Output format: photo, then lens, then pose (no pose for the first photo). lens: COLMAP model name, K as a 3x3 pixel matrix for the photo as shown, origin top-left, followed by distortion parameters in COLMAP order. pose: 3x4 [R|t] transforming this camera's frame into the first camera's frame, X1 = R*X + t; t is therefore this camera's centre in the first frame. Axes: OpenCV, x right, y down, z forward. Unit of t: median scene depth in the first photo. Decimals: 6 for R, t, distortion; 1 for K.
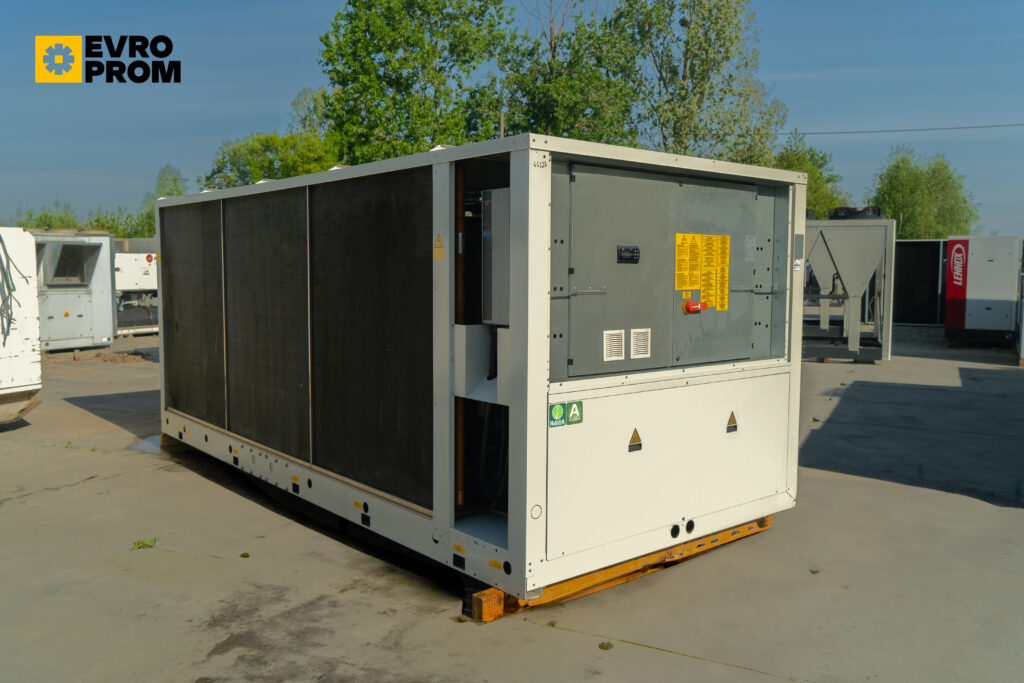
lens RADIAL K [[843.6, 0, 511.3], [0, 843.6, 342.5], [0, 0, 1]] dist [0.037443, 0.002599]
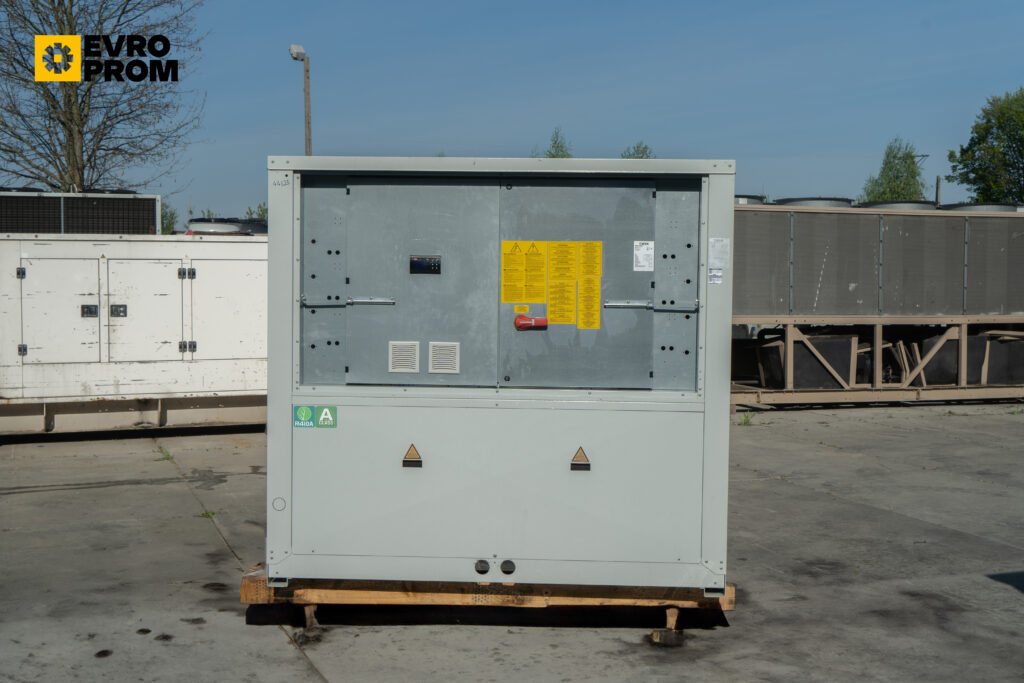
lens RADIAL K [[1194.7, 0, 512.1], [0, 1194.7, 338.3], [0, 0, 1]] dist [0.085845, 0.000000]
pose [[0.722459, 0.041015, -0.690196, 1.085777], [-0.066111, 0.997763, -0.009908, -0.011930], [0.688246, 0.052788, 0.723554, 0.075952]]
